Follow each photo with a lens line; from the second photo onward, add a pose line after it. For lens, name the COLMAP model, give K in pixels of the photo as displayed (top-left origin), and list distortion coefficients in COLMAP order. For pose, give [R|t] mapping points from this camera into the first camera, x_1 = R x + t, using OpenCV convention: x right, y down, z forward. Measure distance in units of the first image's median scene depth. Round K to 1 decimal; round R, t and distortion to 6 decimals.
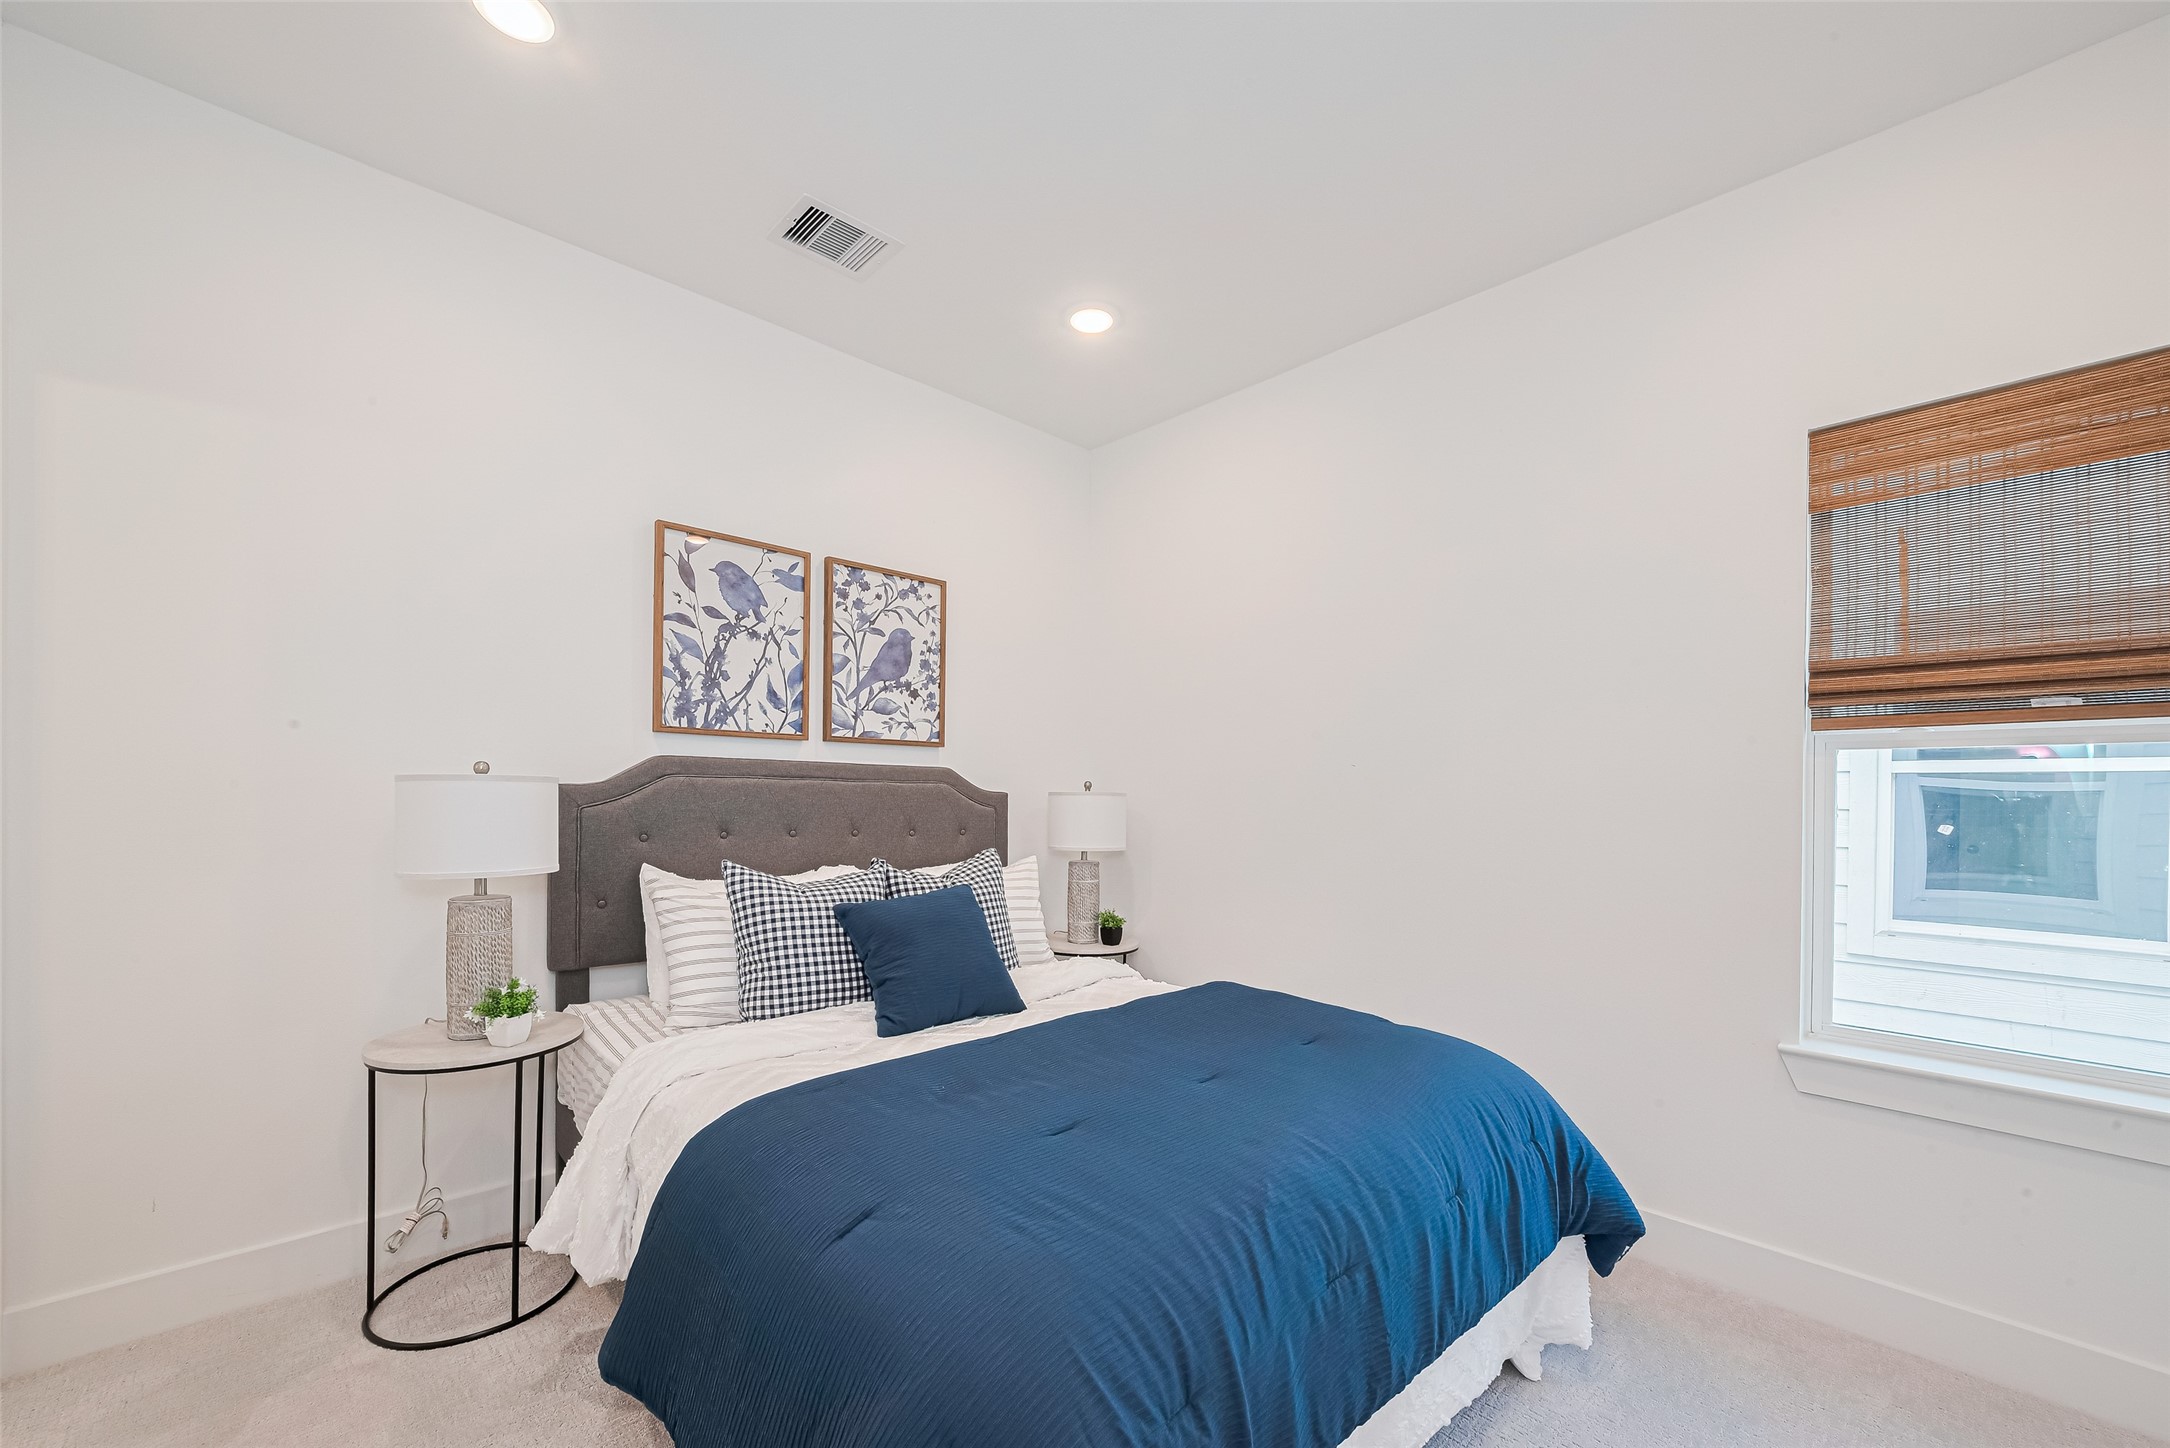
lens RADIAL K [[859.6, 0, 1093.8], [0, 859.6, 800.3], [0, 0, 1]] dist [0.000005, -0.000037]
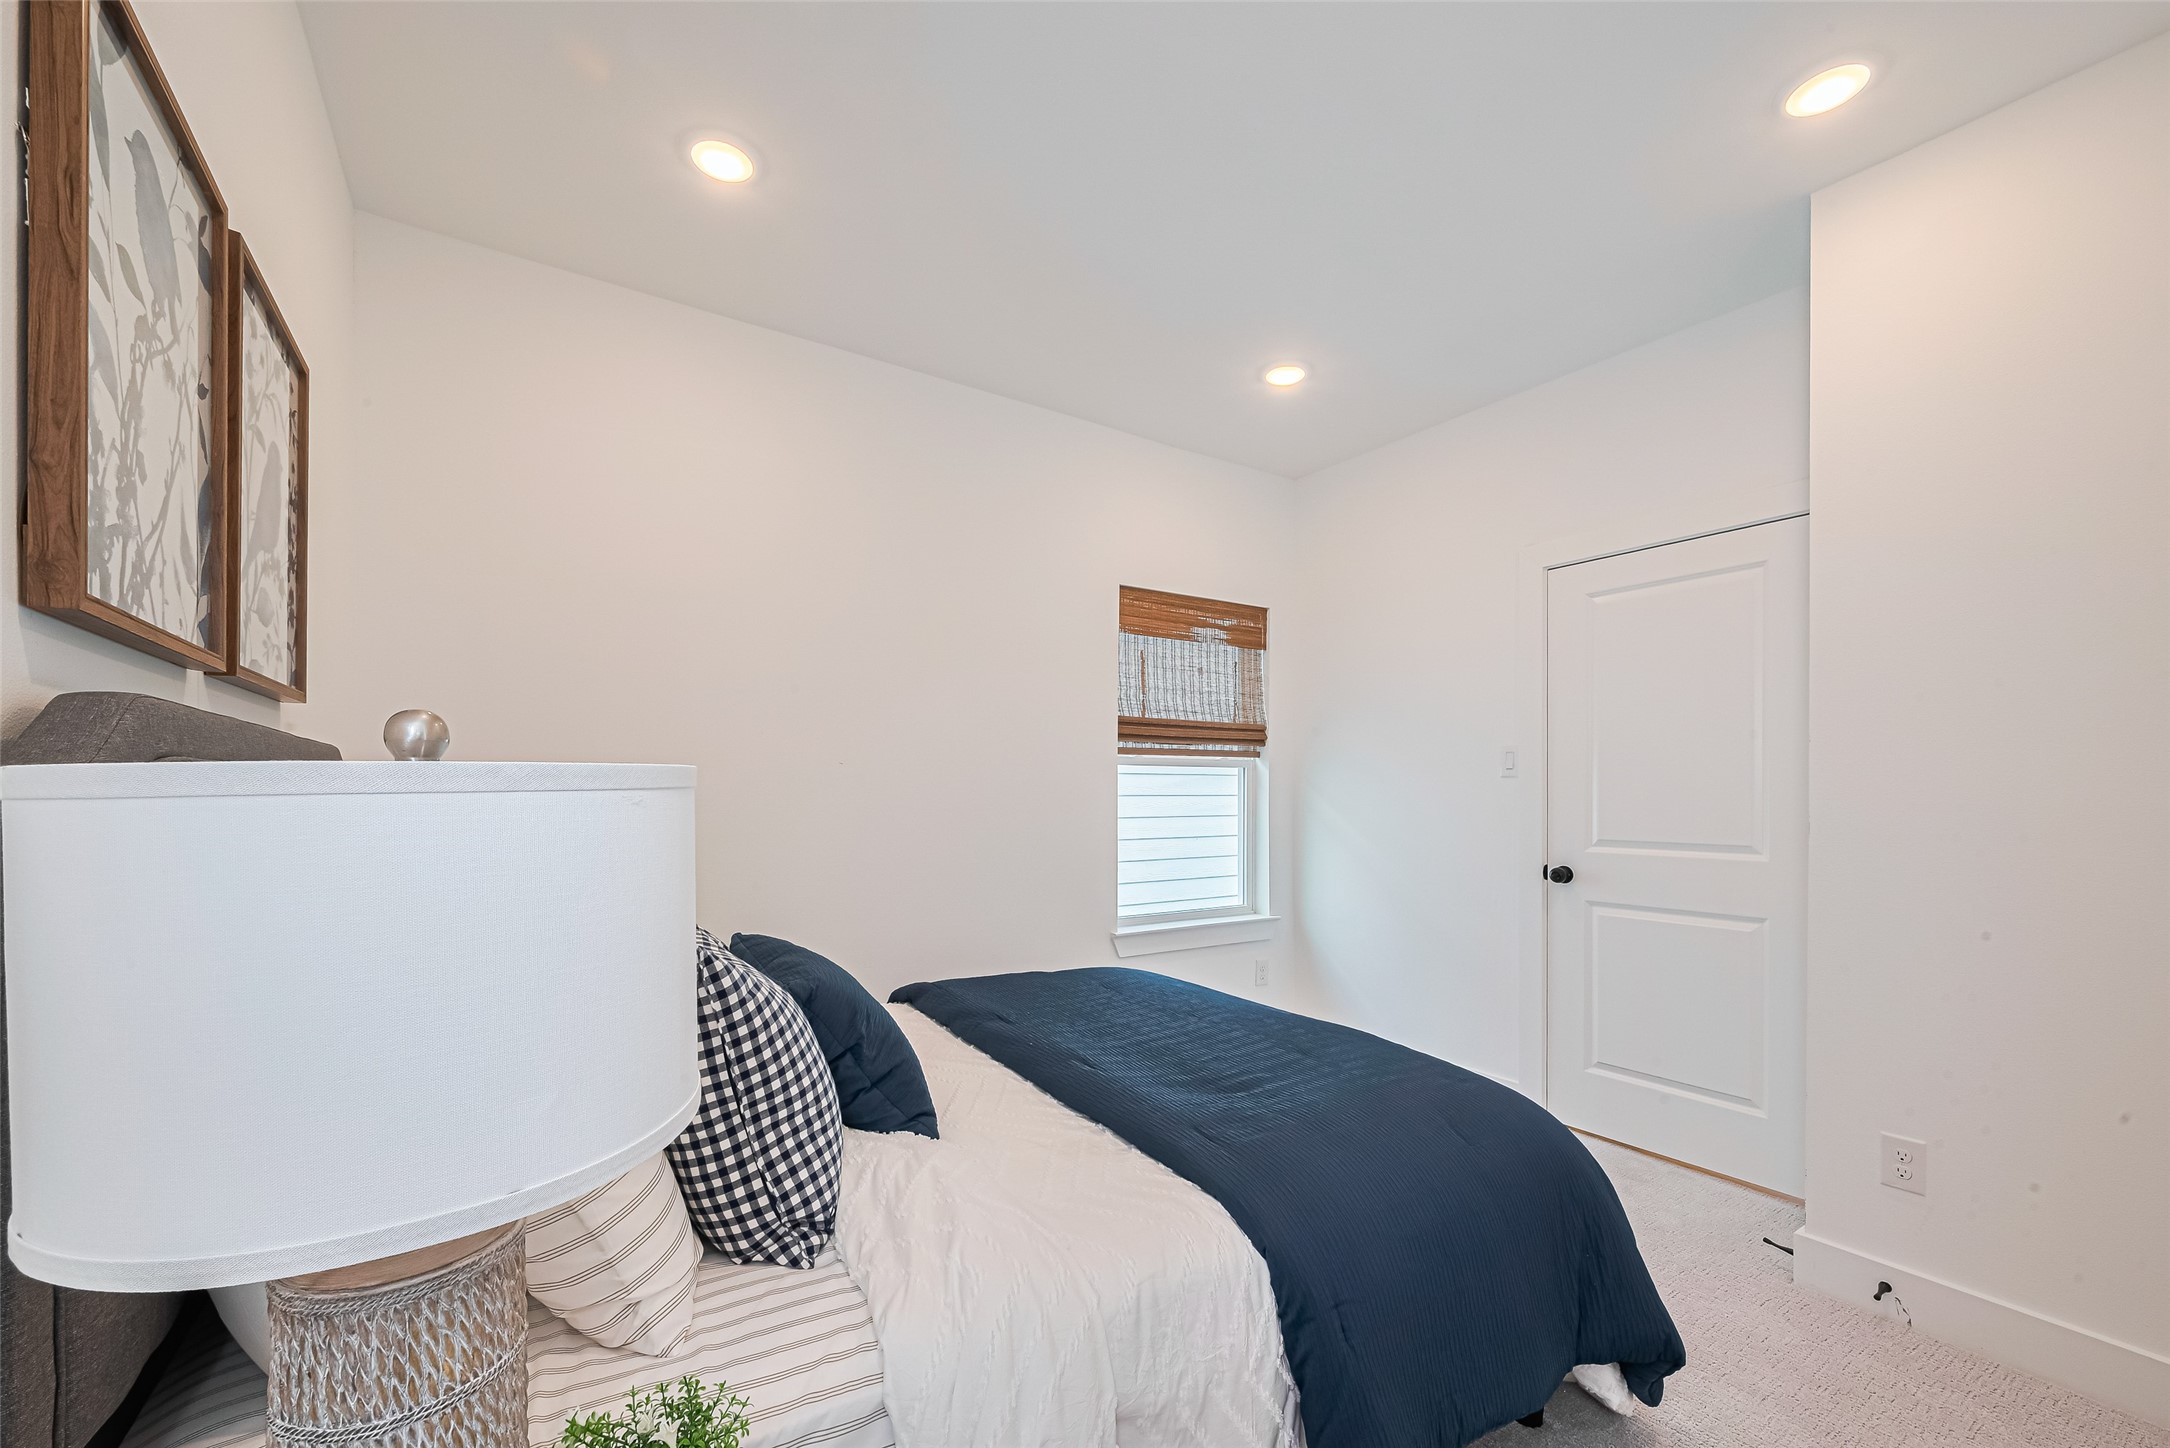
lens RADIAL K [[859.6, 0, 1093.8], [0, 859.6, 800.3], [0, 0, 1]] dist [0.000005, -0.000037]
pose [[0.172841, -0.019691, 0.984753, -0.640659], [0.004030, 0.999806, 0.019284, -0.015138], [-0.984942, 0.000636, 0.172886, 0.512586]]
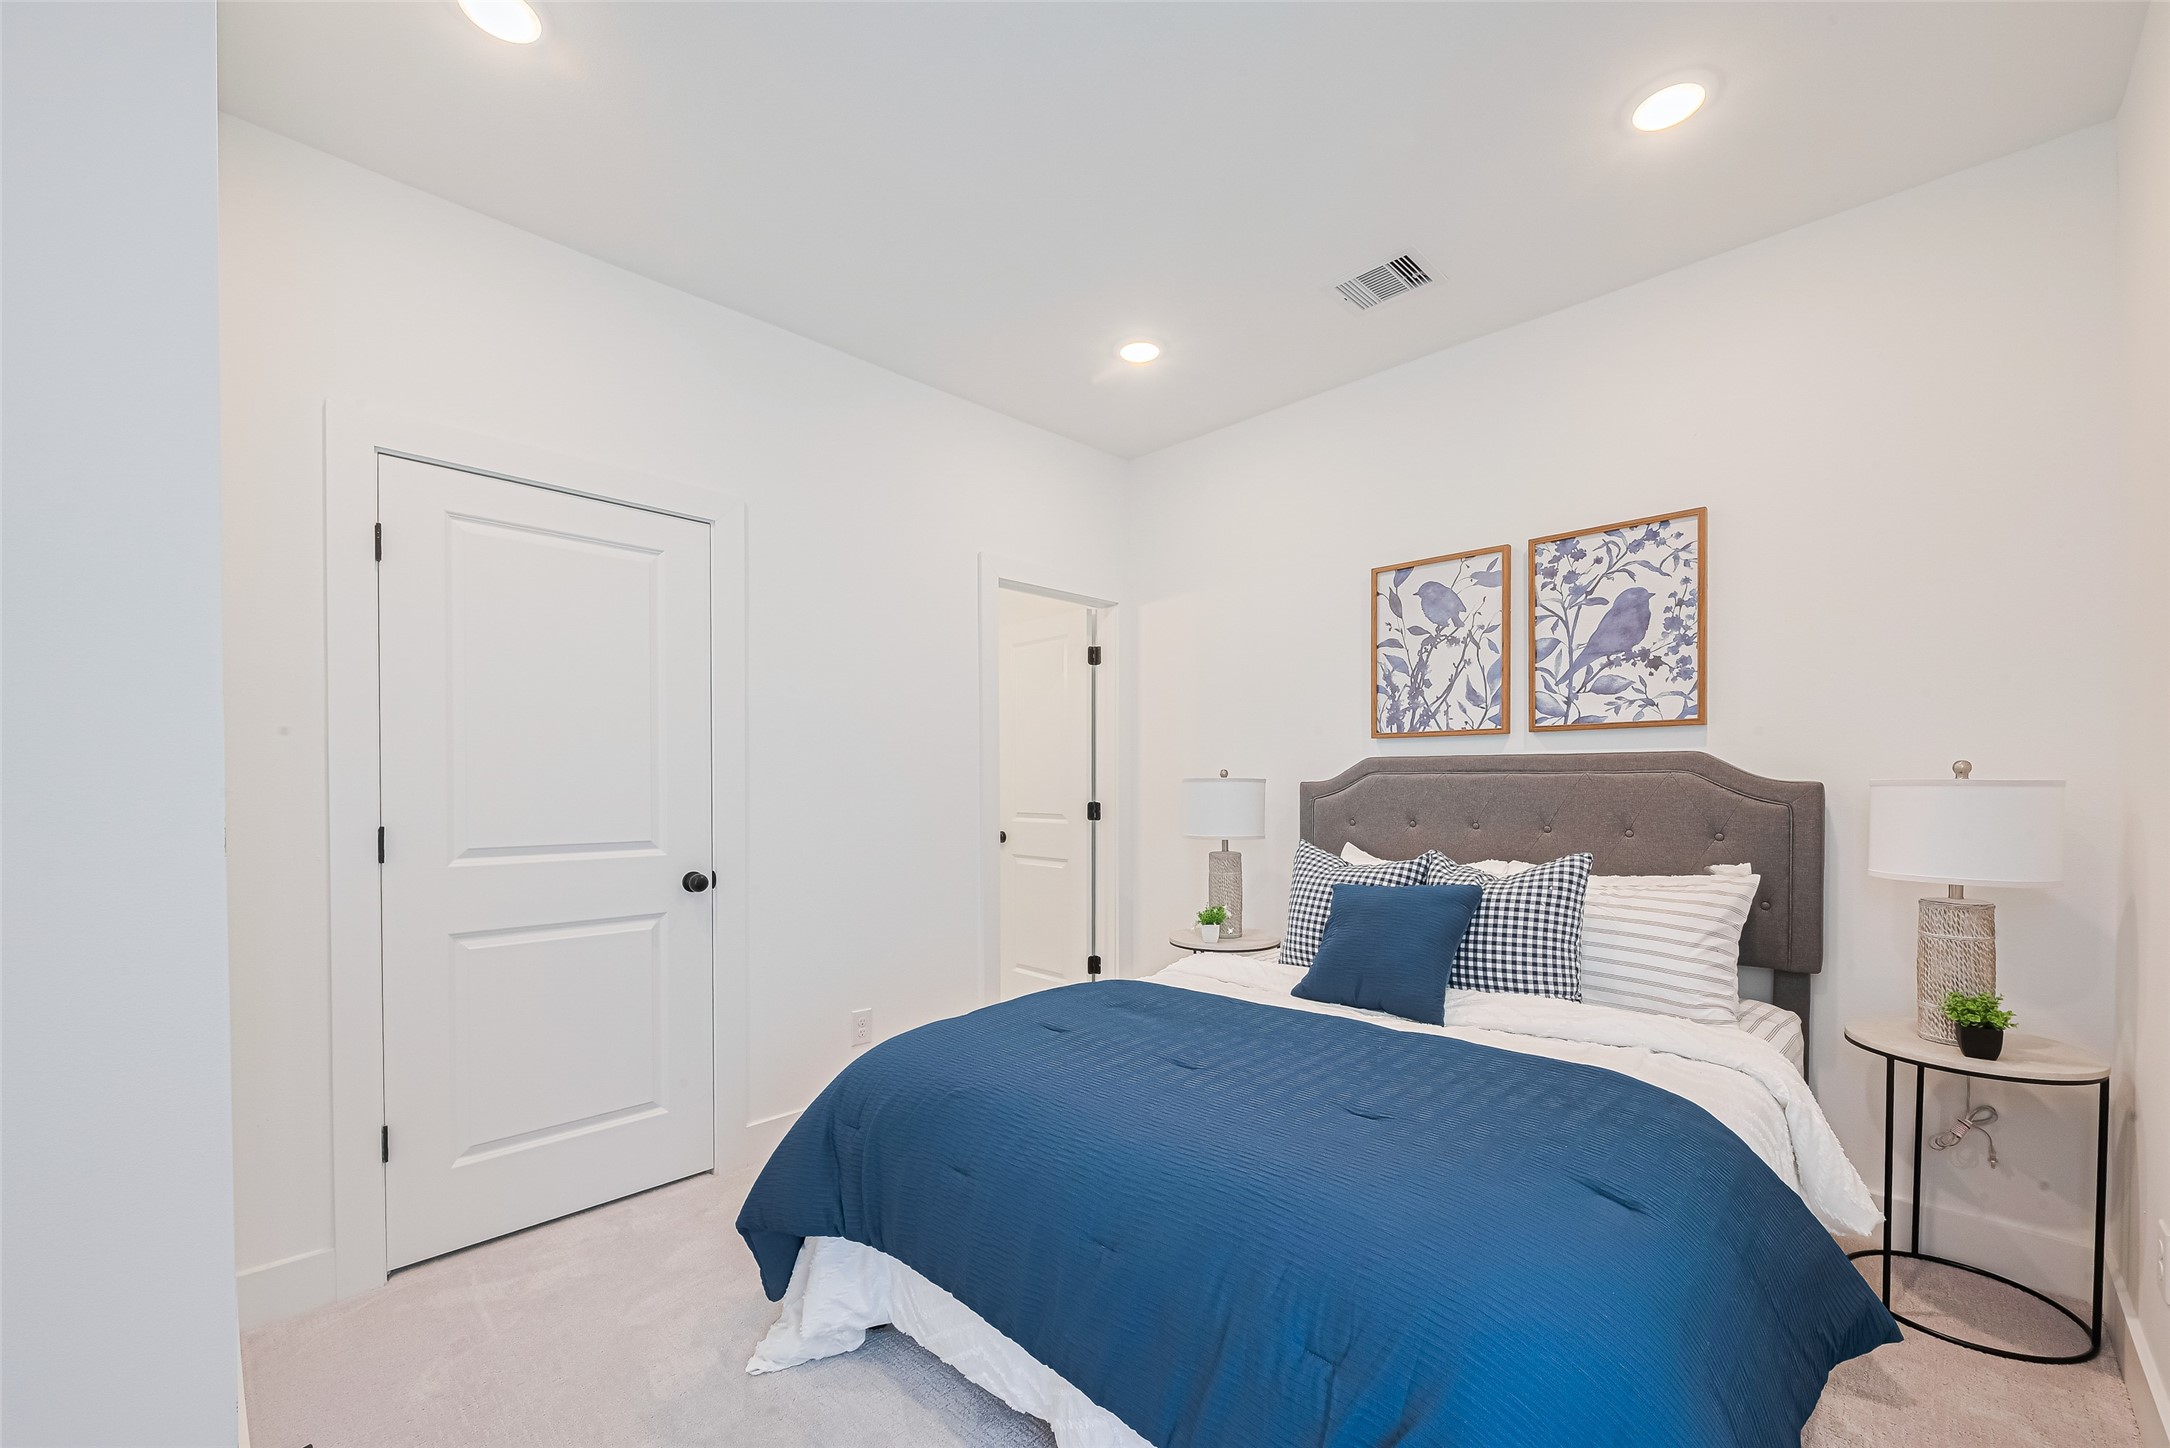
lens RADIAL K [[859.6, 0, 1093.8], [0, 859.6, 800.3], [0, 0, 1]] dist [0.000005, -0.000037]
pose [[0.043912, 0.005006, -0.999023, 0.620340], [-0.003426, 0.999982, 0.004861, 0.004246], [0.999030, 0.003209, 0.043928, 0.465158]]
